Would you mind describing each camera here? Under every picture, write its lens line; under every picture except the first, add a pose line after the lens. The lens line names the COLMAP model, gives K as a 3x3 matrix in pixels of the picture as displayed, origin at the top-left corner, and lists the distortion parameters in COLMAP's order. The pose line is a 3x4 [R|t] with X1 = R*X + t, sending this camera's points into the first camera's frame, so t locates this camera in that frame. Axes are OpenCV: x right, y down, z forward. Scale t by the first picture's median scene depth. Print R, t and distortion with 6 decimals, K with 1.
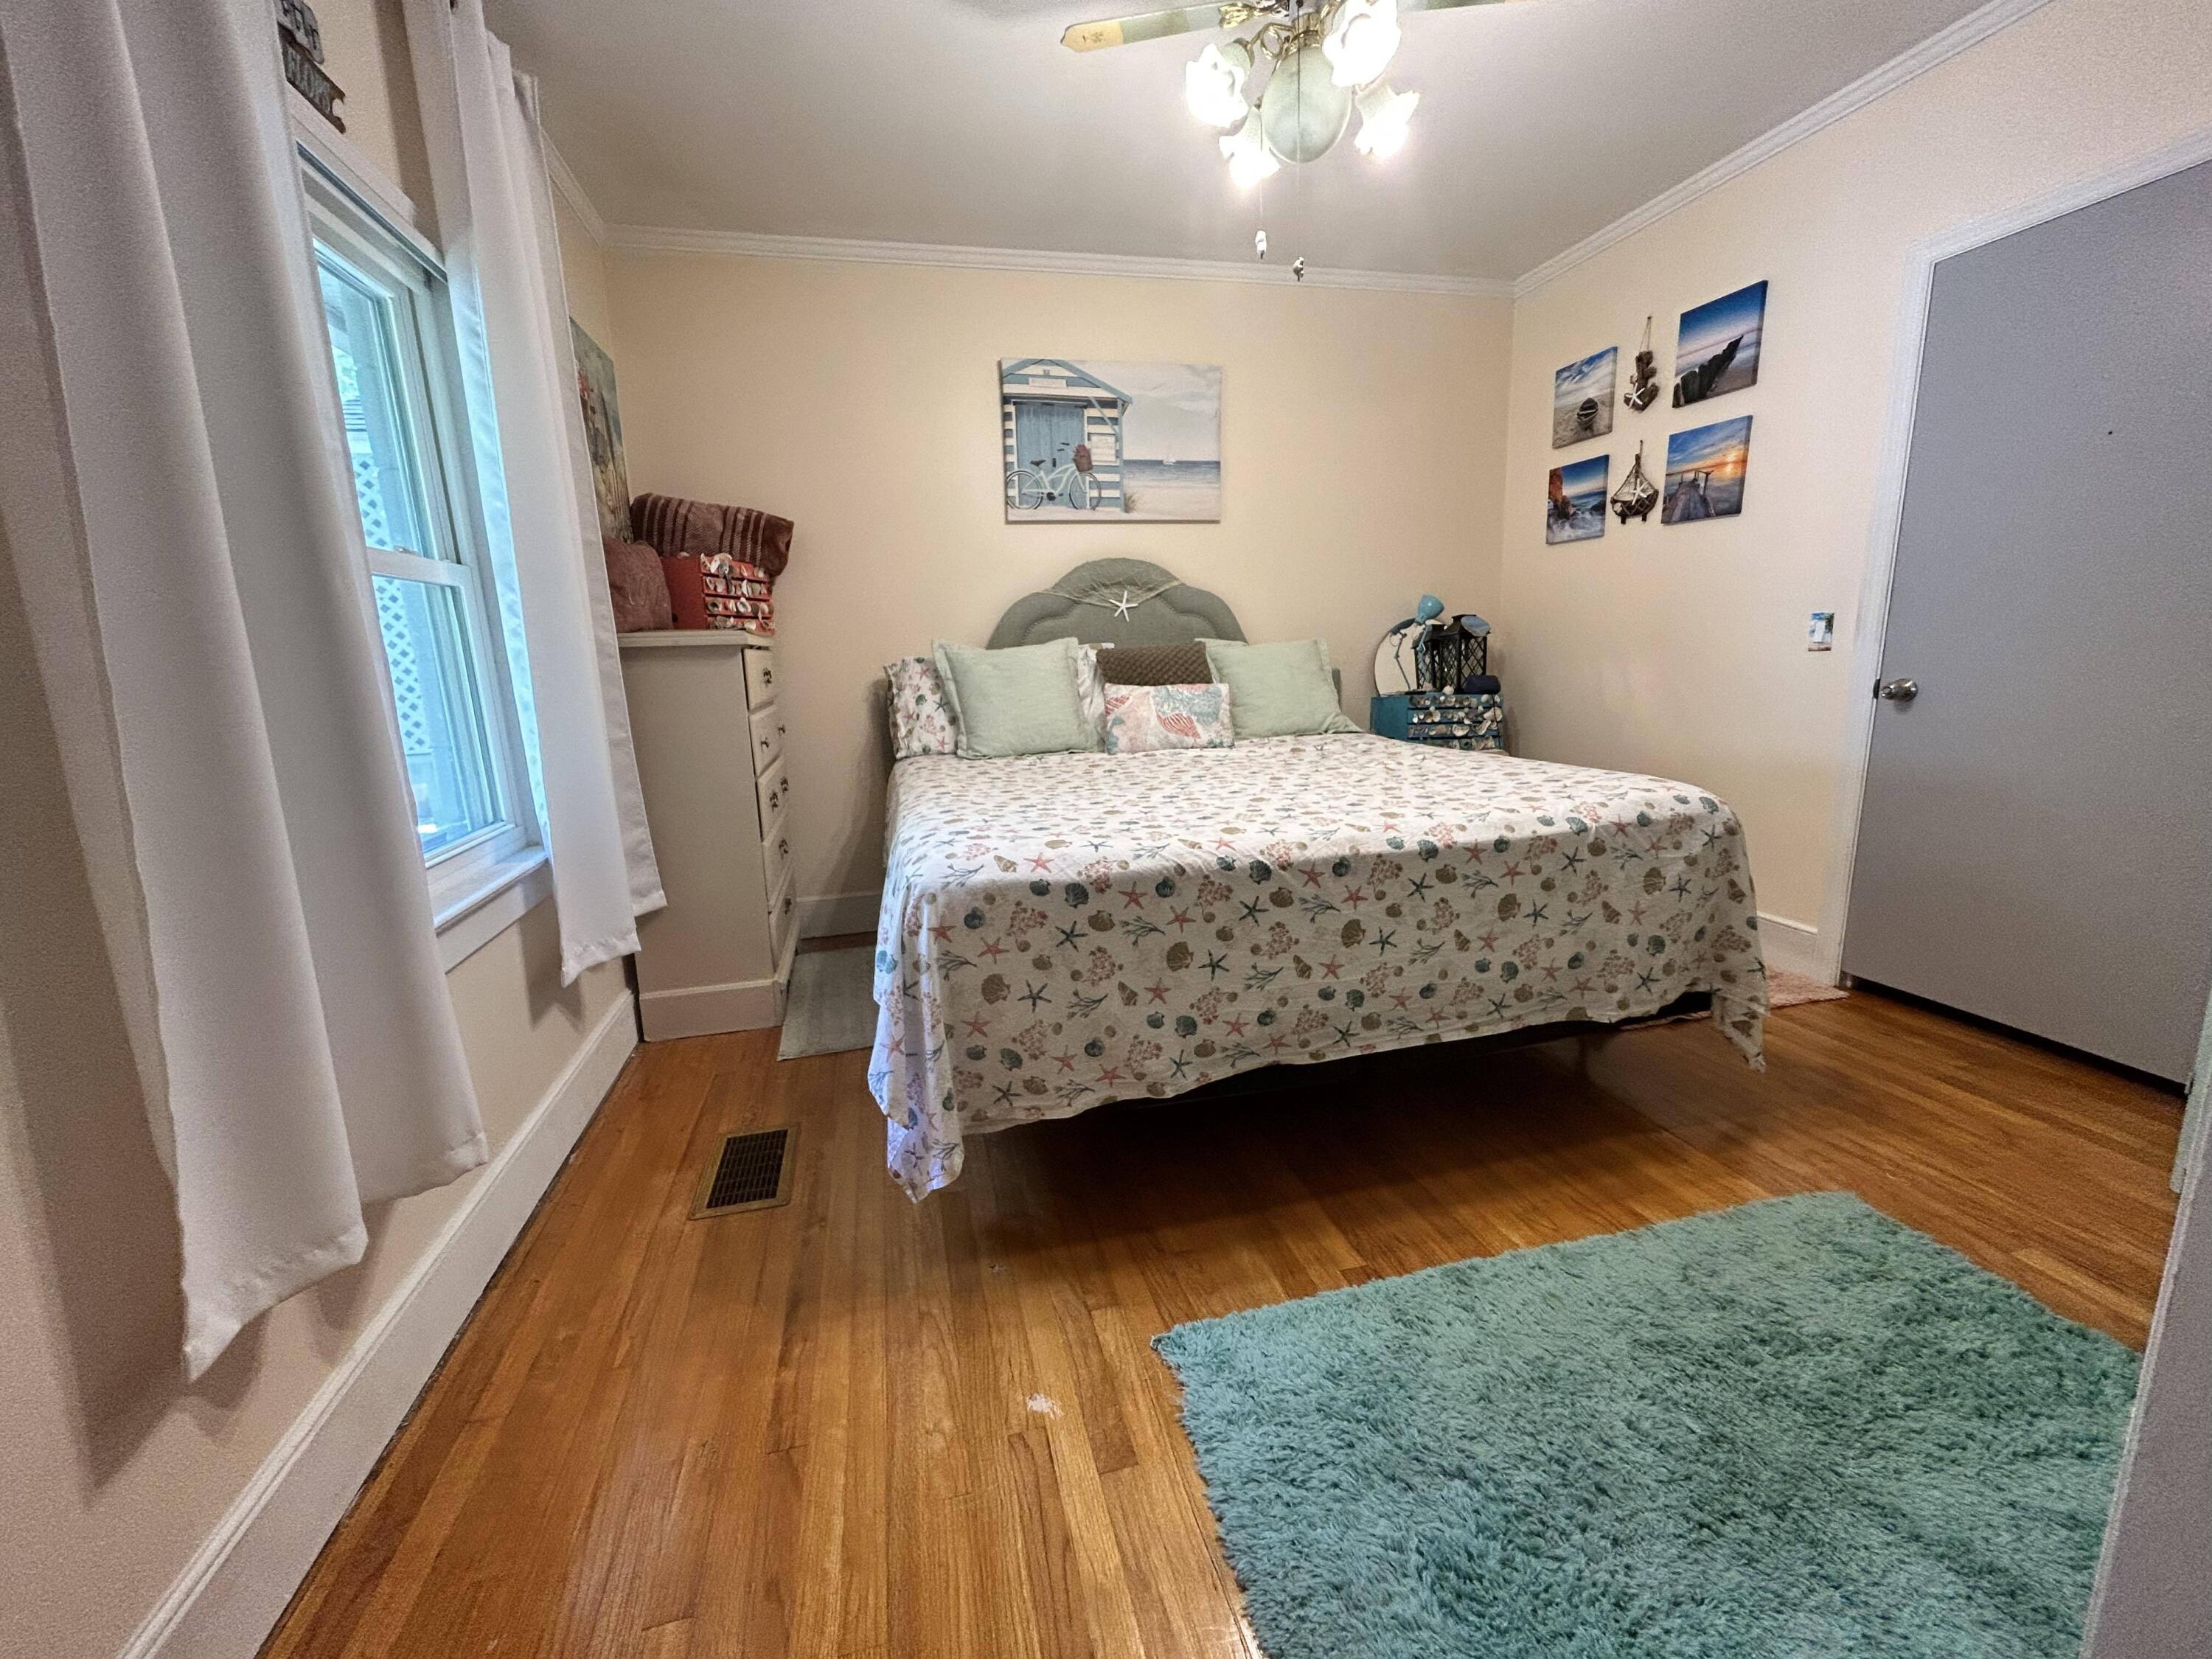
lens RADIAL K [[910.2, 0, 1106.0], [0, 910.2, 829.5], [0, 0, 1]] dist [0.001938, -0.000171]
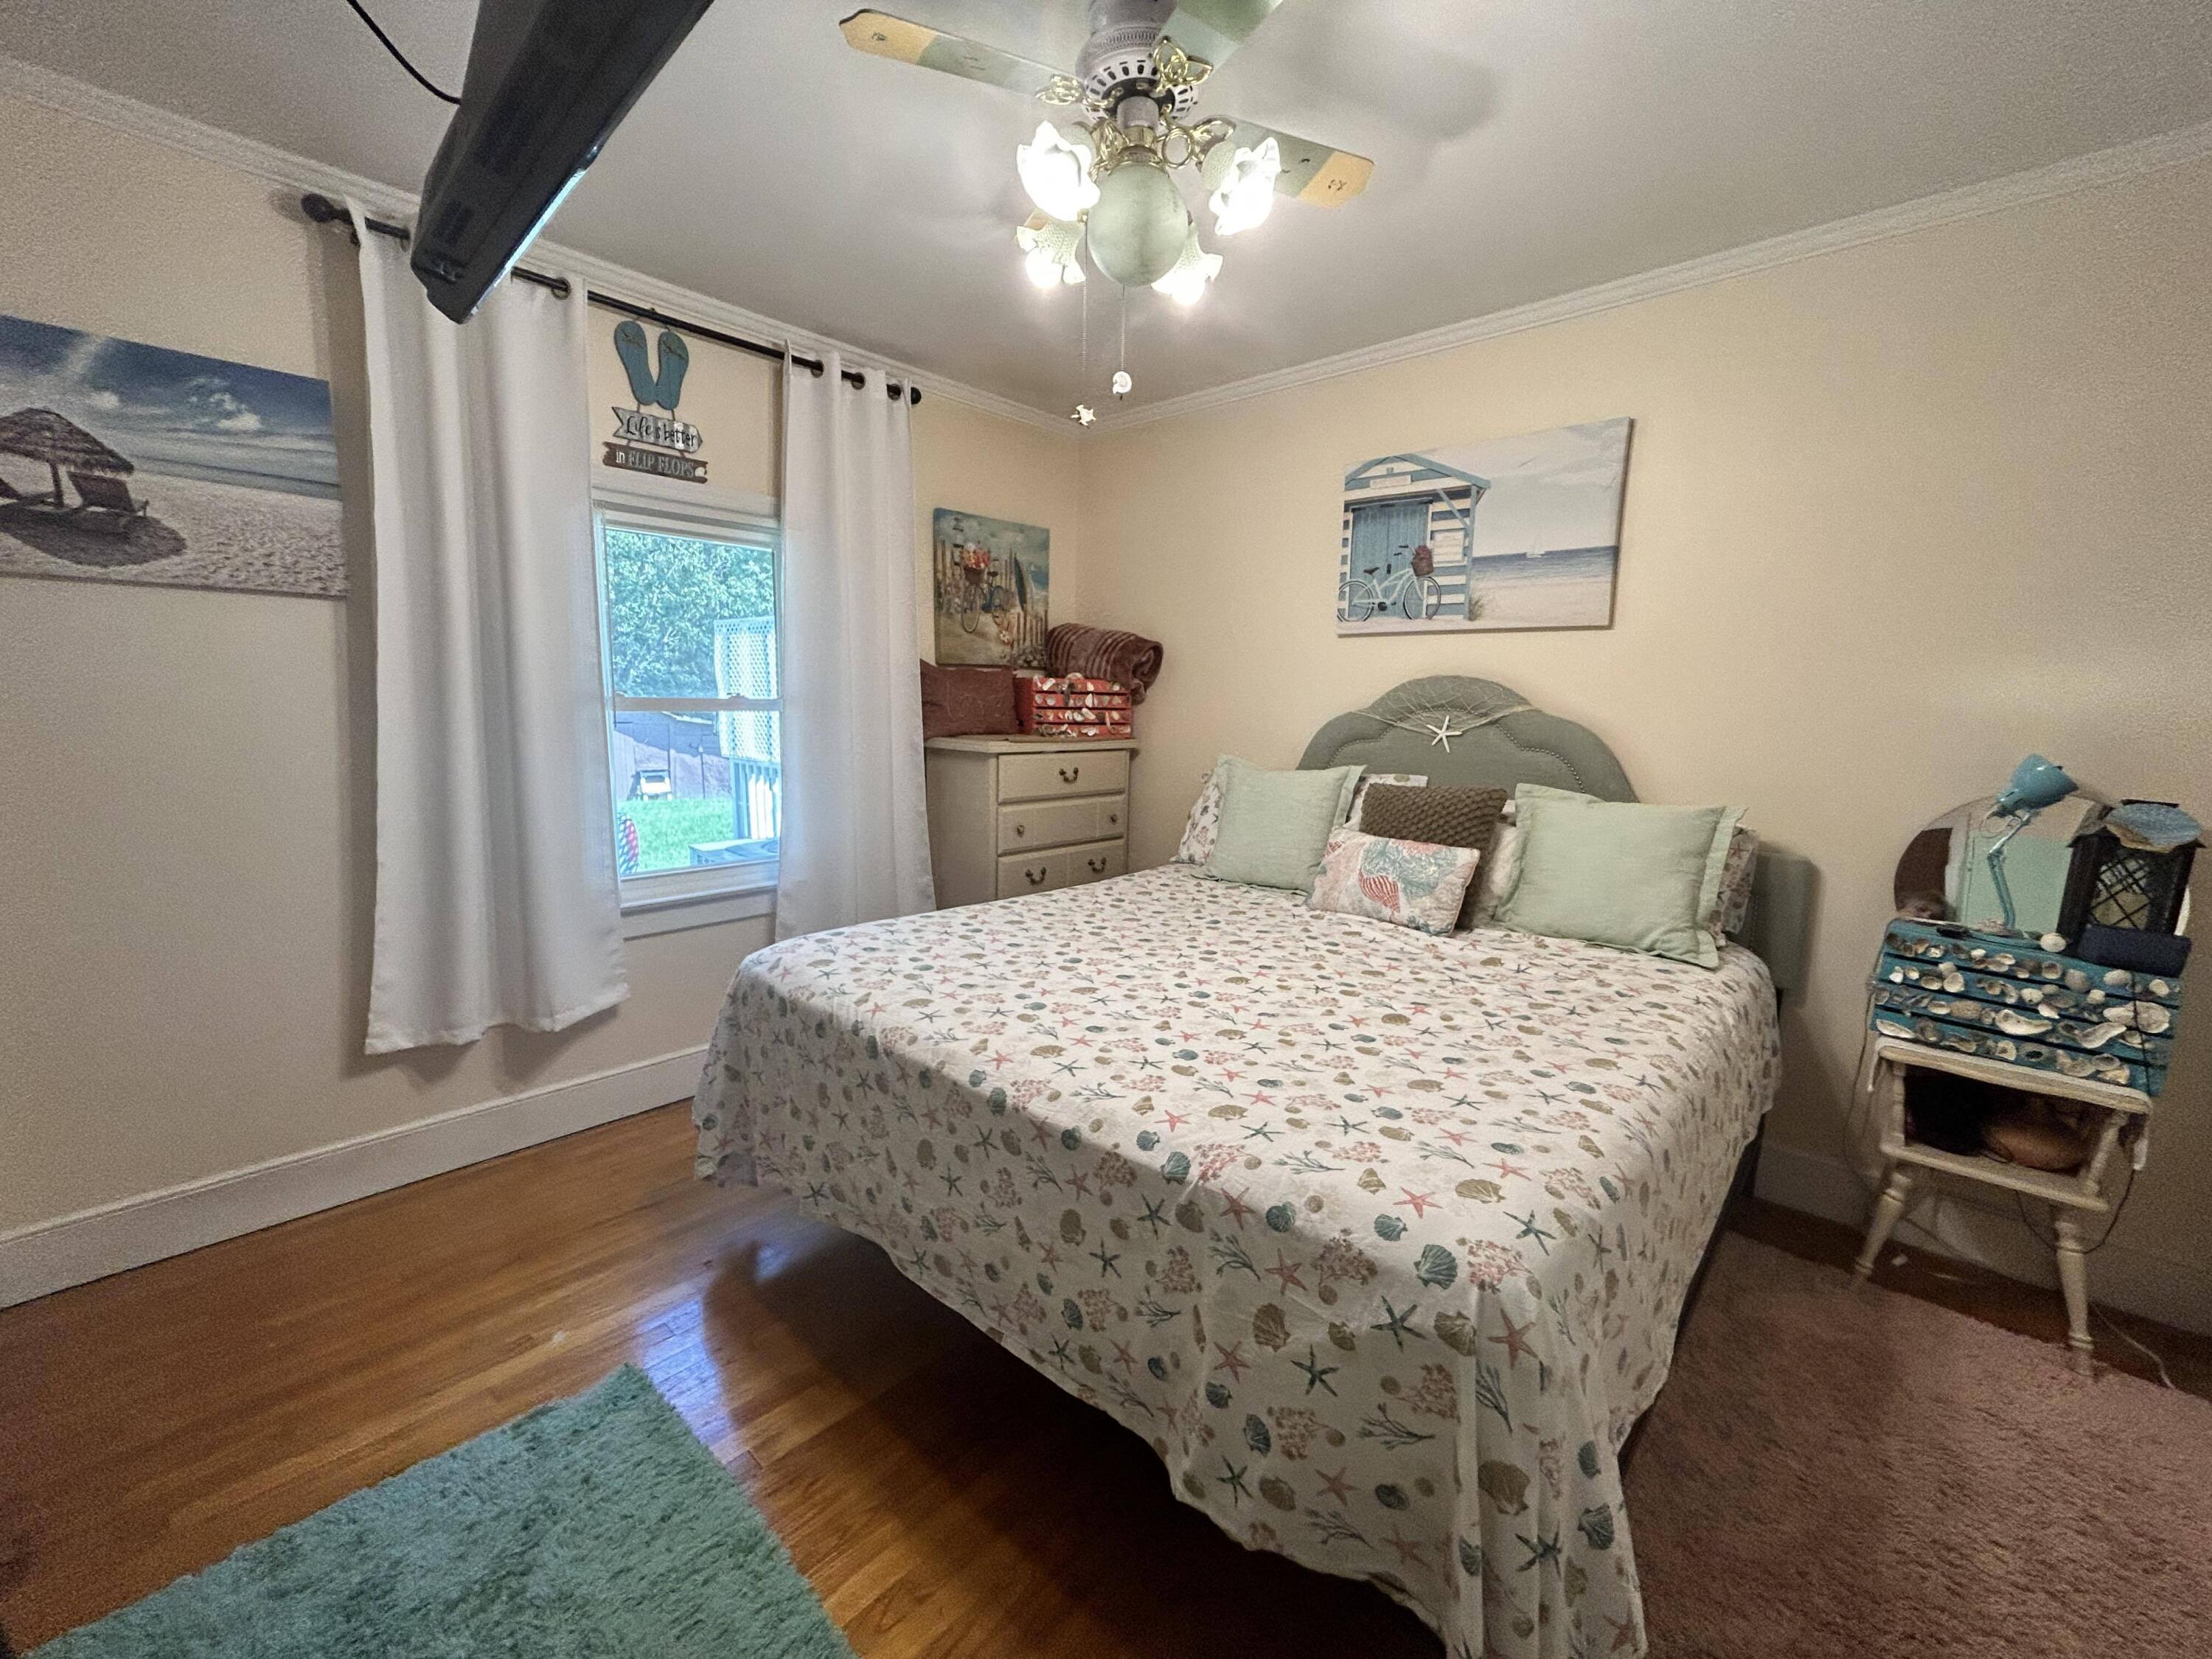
lens RADIAL K [[910.2, 0, 1106.0], [0, 910.2, 829.5], [0, 0, 1]] dist [0.001938, -0.000171]
pose [[0.546427, 0.166447, -0.820800, 0.559757], [-0.205316, 0.976768, 0.061391, -0.155111], [0.811950, 0.134977, 0.567906, 0.312370]]
